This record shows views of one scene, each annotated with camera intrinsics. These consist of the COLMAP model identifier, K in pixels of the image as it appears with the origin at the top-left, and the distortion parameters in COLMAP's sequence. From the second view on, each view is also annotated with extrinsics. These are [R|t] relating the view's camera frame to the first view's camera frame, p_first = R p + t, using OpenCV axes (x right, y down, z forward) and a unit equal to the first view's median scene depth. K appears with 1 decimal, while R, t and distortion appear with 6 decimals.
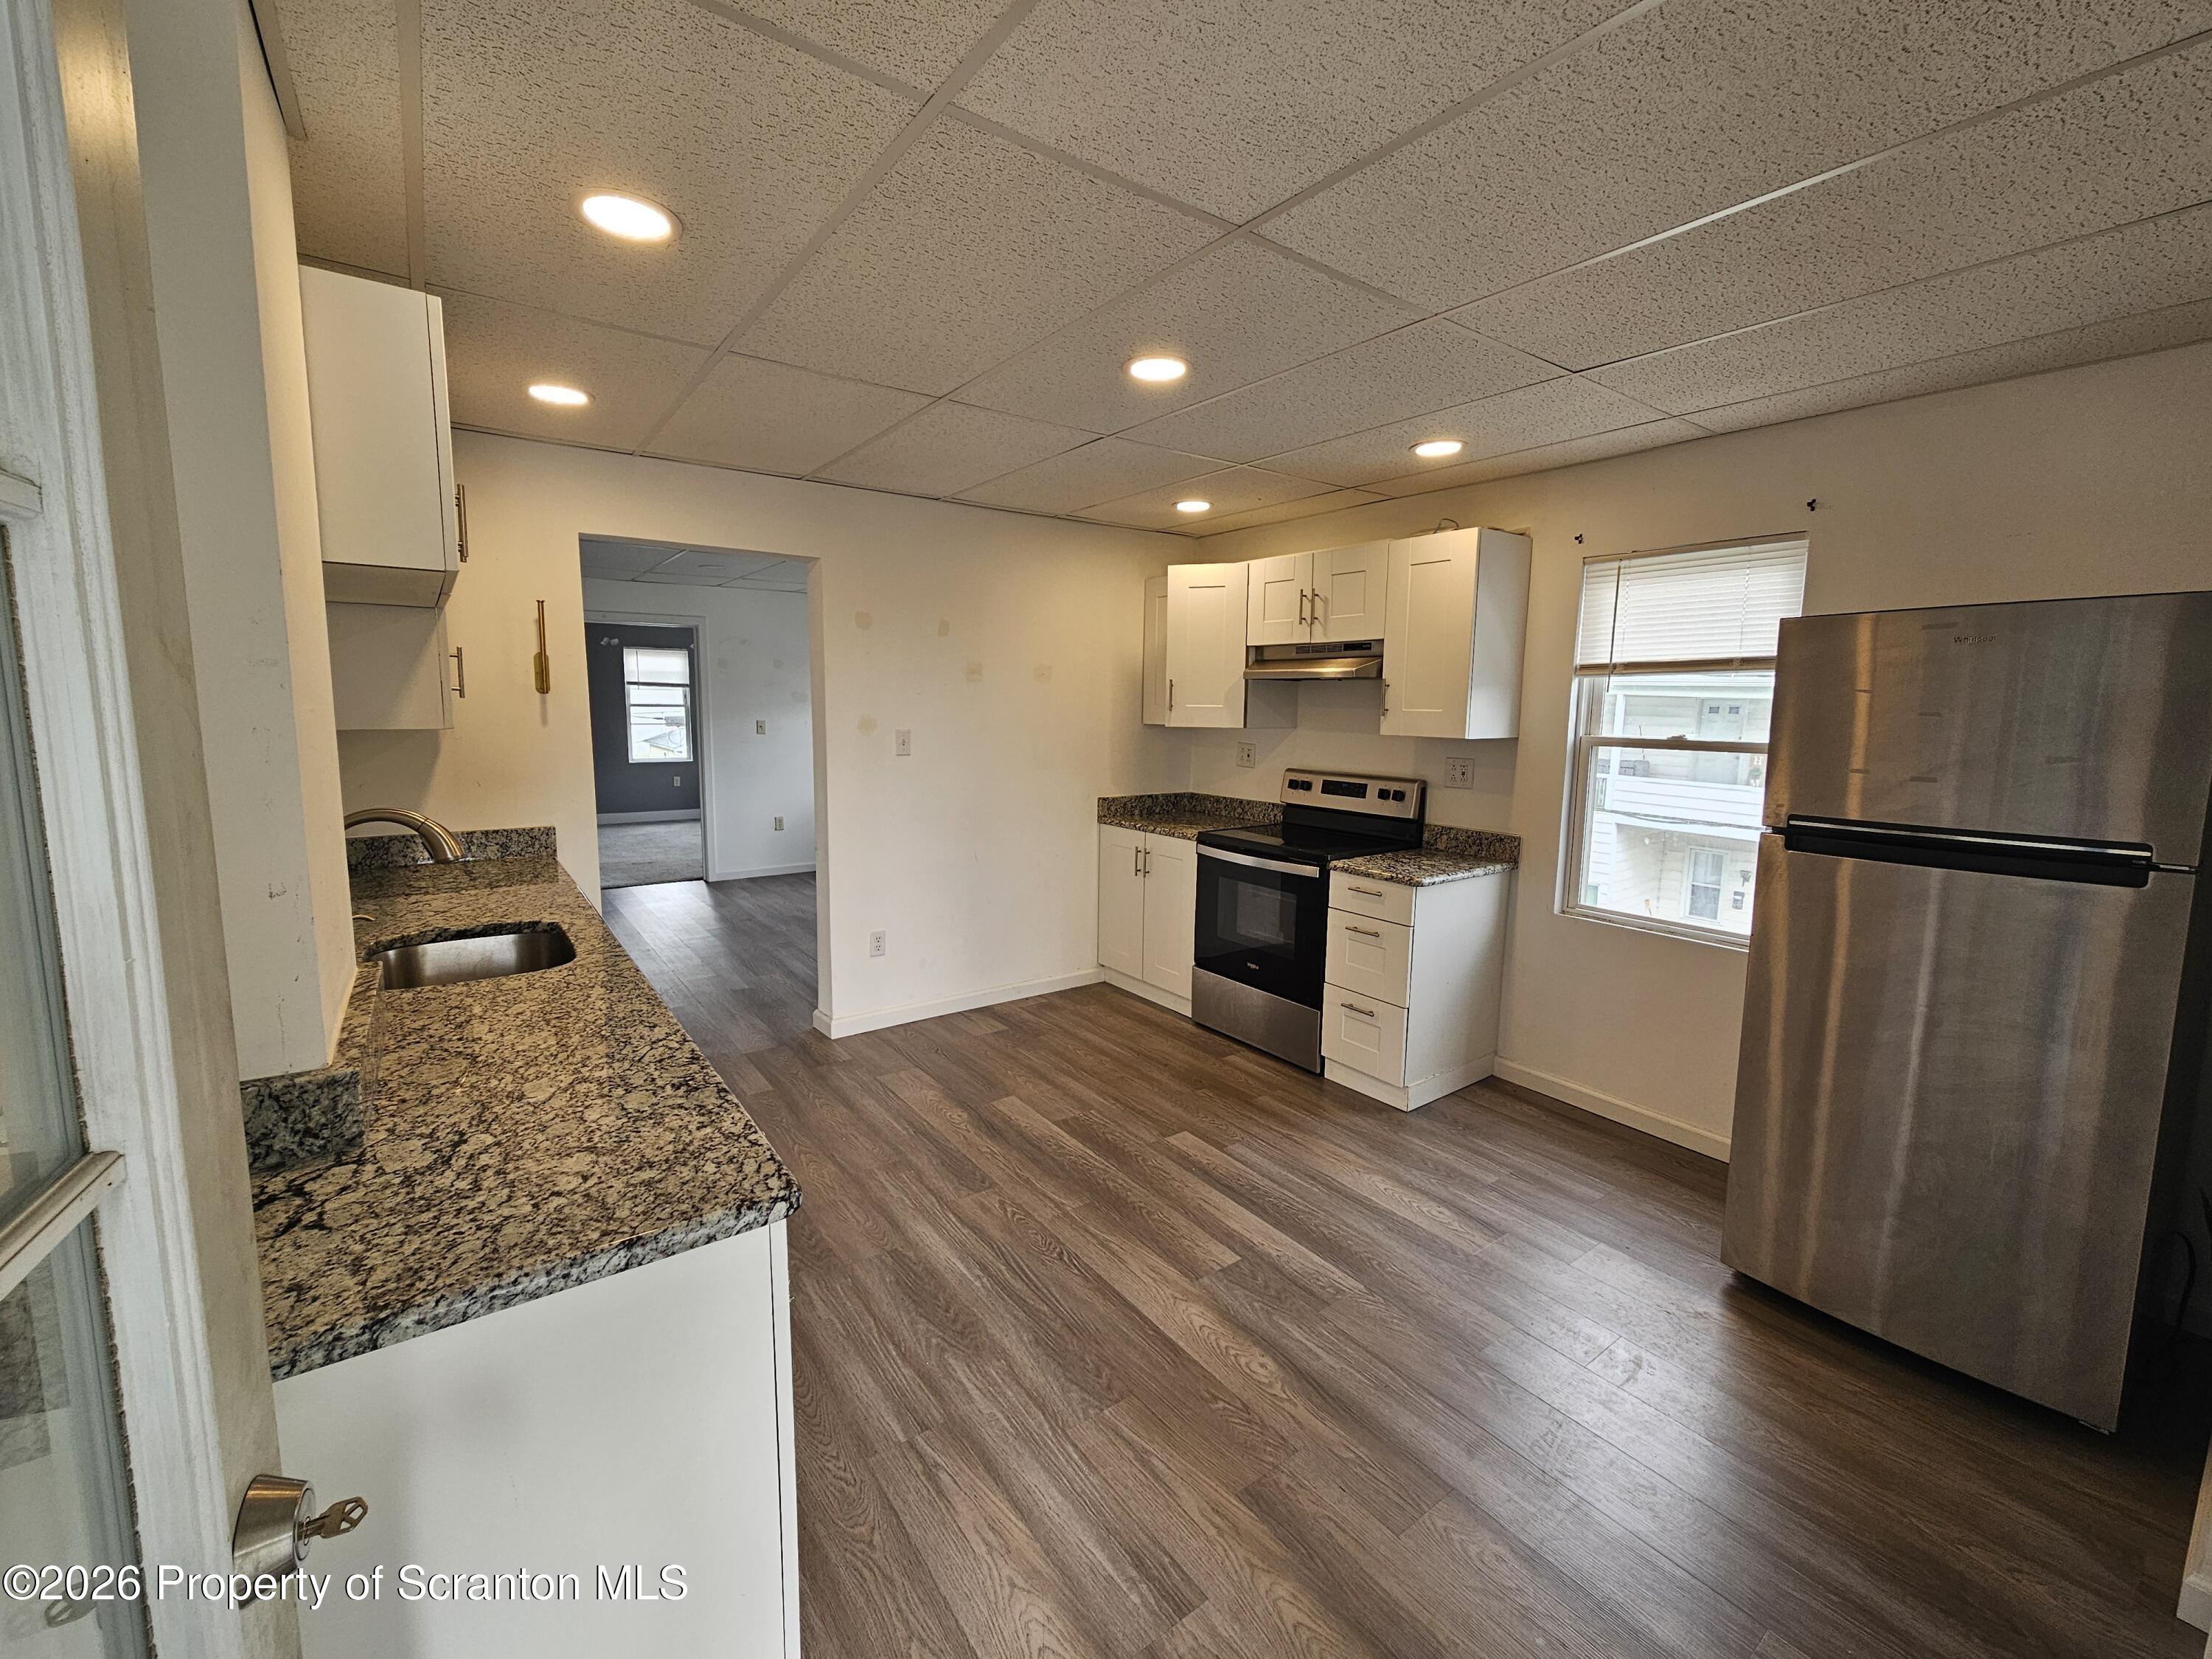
lens RADIAL K [[905.0, 0, 1104.3], [0, 905.0, 817.9], [0, 0, 1]] dist [-0.002366, -0.000219]
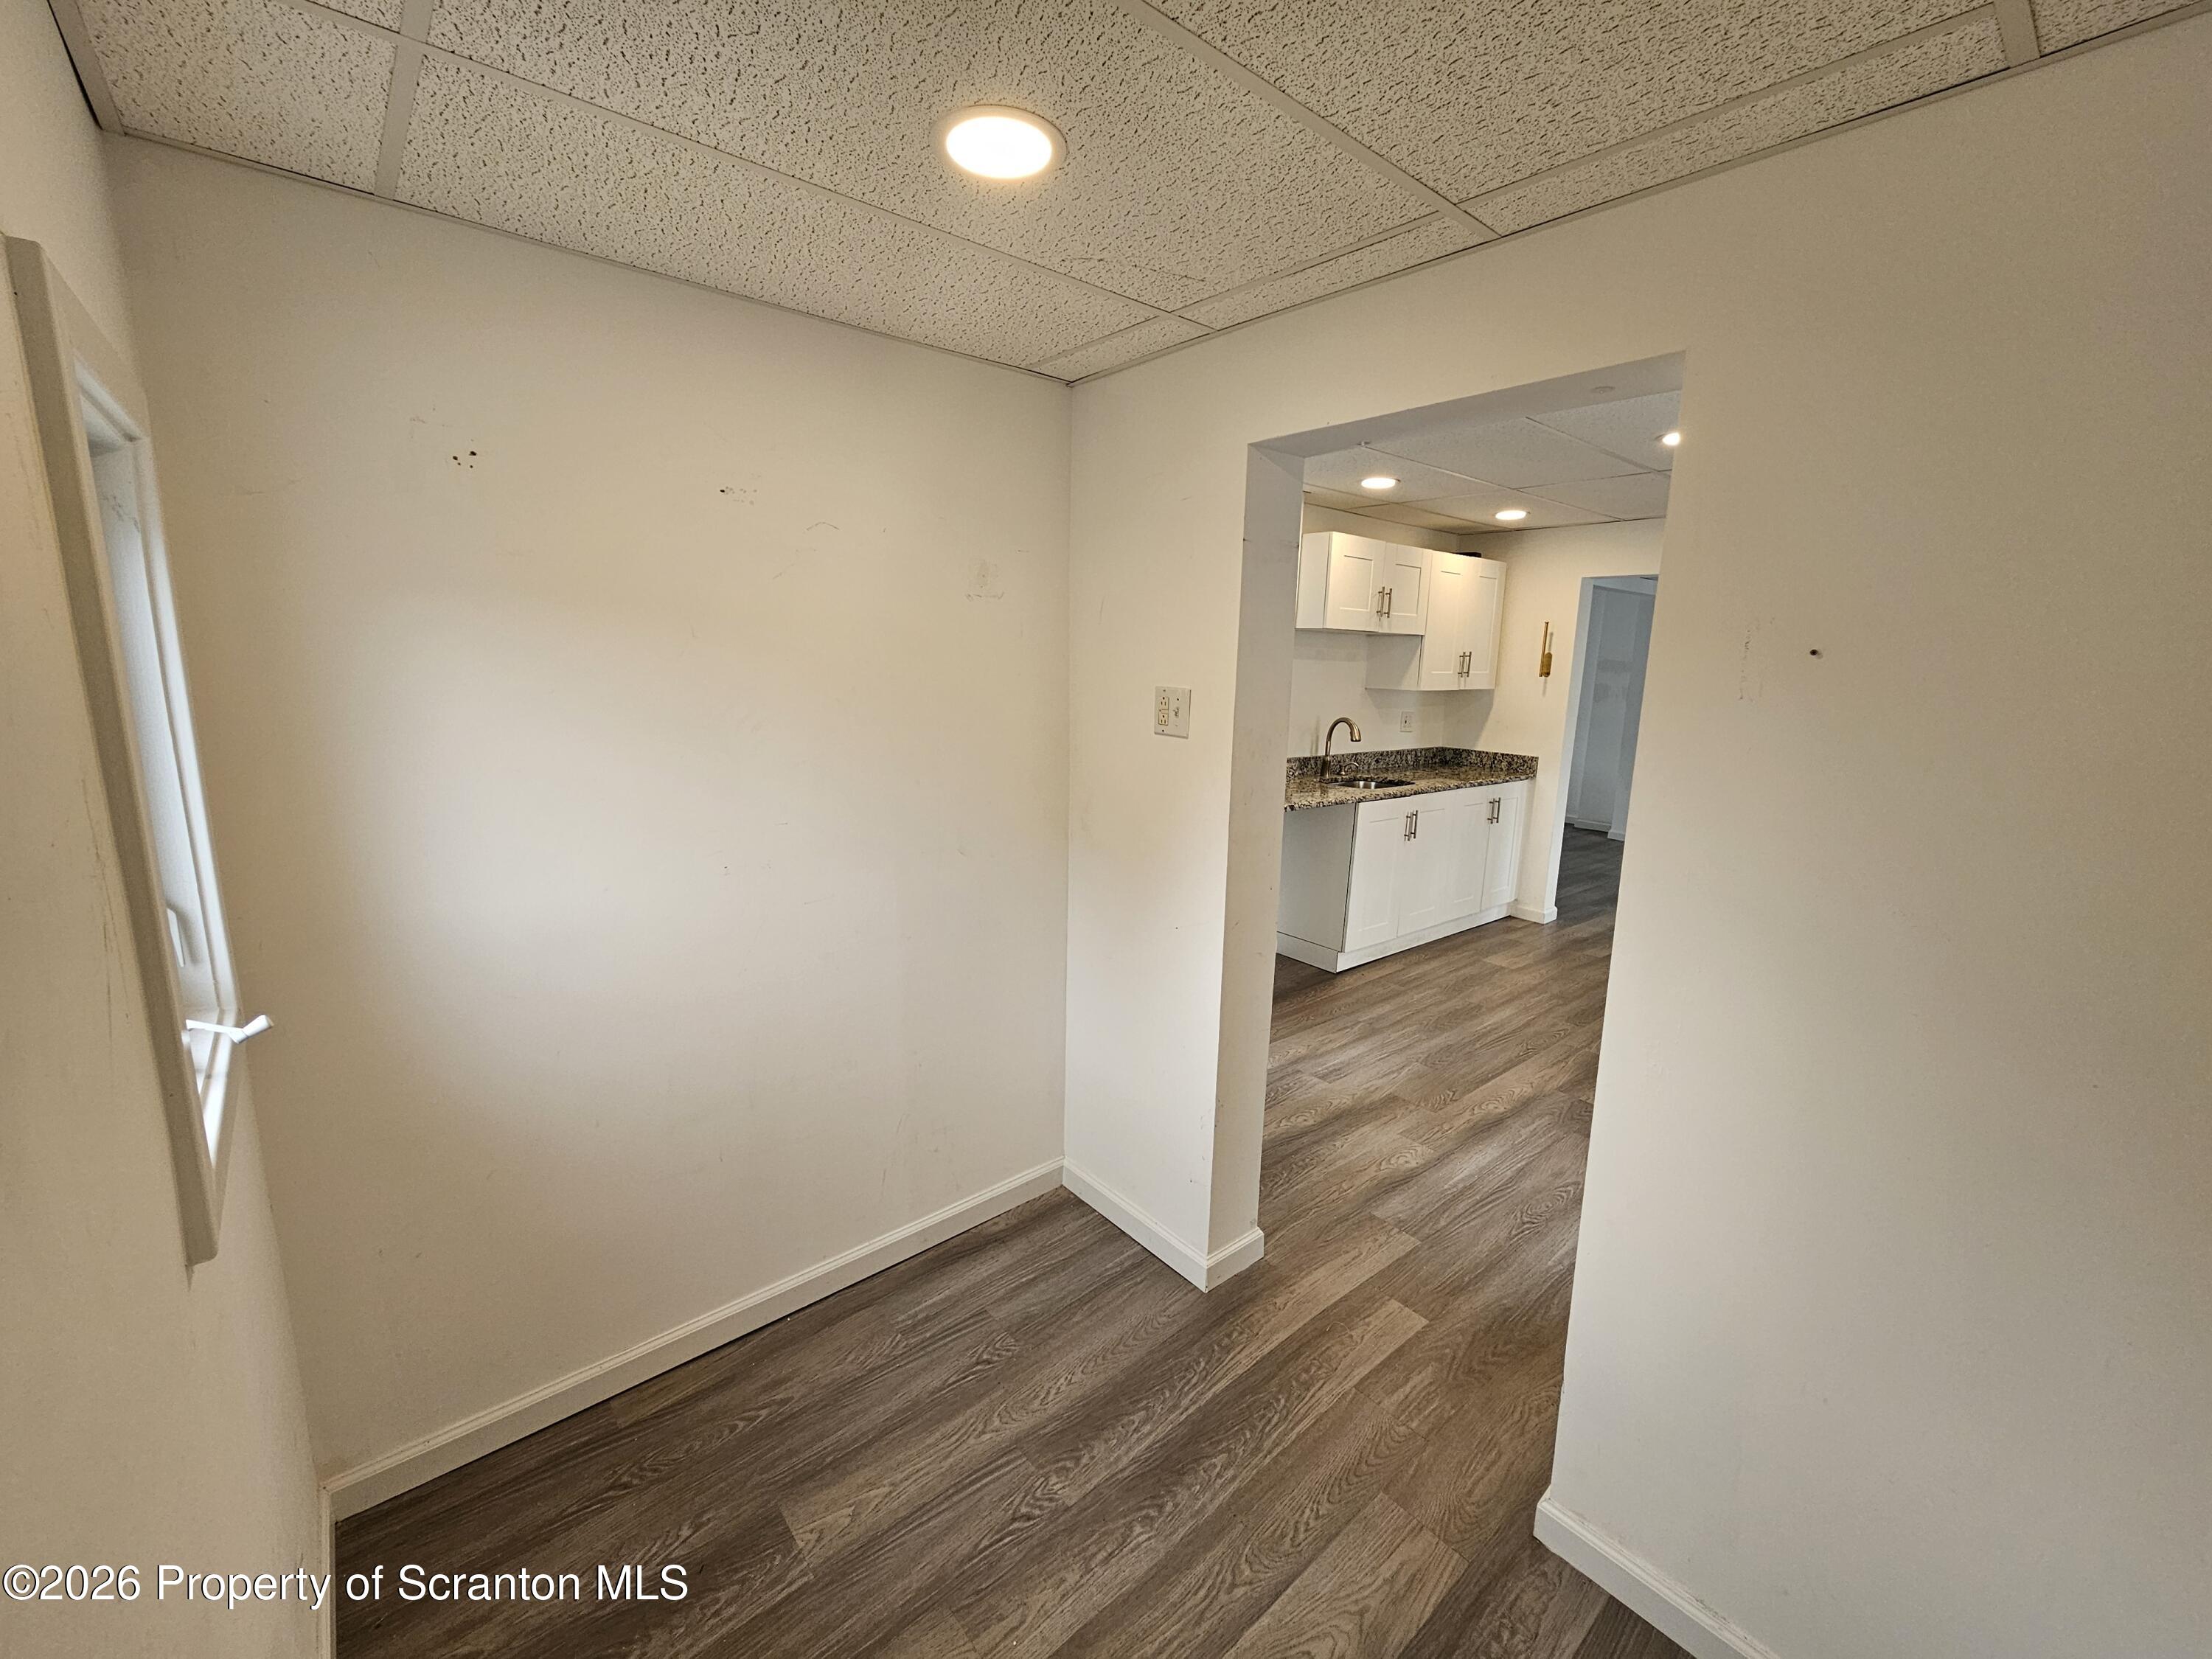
lens RADIAL K [[905.0, 0, 1107.3], [0, 905.0, 821.9], [0, 0, 1]] dist [-0.002366, -0.000219]
pose [[0.072570, 0.168767, -0.982981, 1.014295], [-0.157716, 0.975121, 0.155774, -0.009258], [0.984814, 0.143727, 0.097382, 0.074017]]
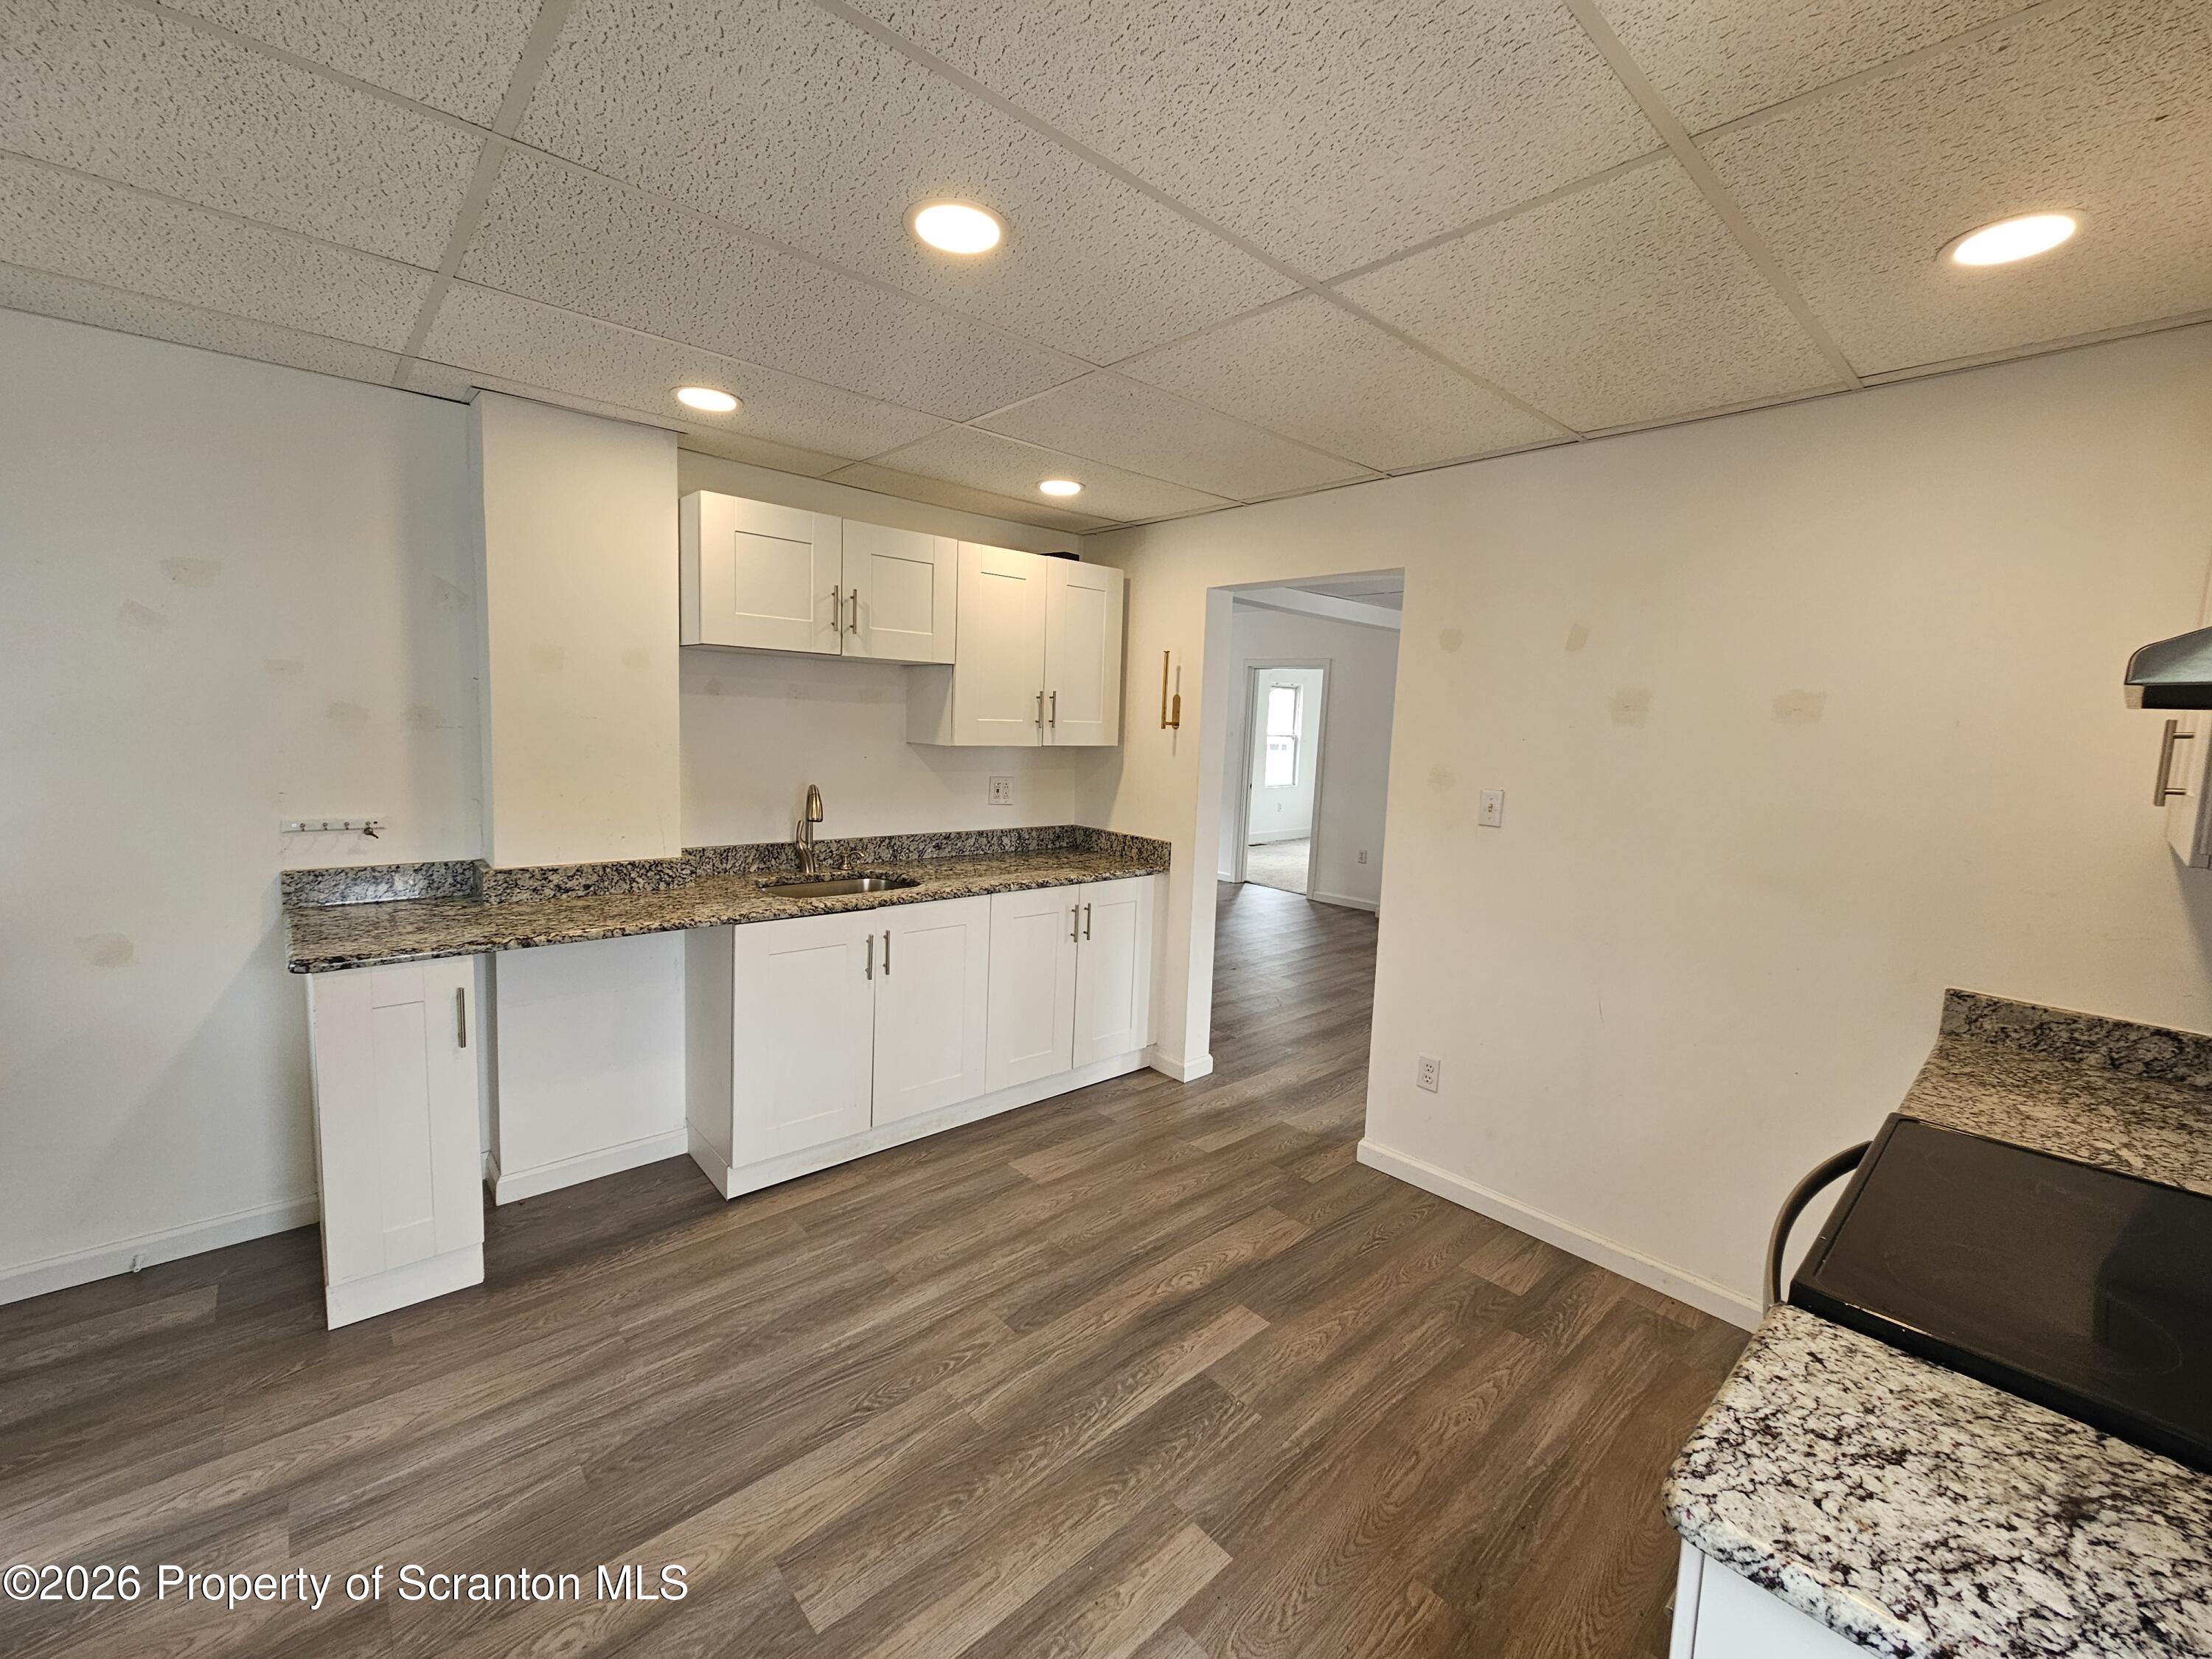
lens RADIAL K [[905.0, 0, 1107.5], [0, 905.0, 818.1], [0, 0, 1]] dist [-0.002366, -0.000219]
pose [[0.106171, 0.098602, -0.989447, 0.551315], [-0.167063, 0.982695, 0.080002, -0.103882], [0.980213, 0.156806, 0.120806, 0.789210]]
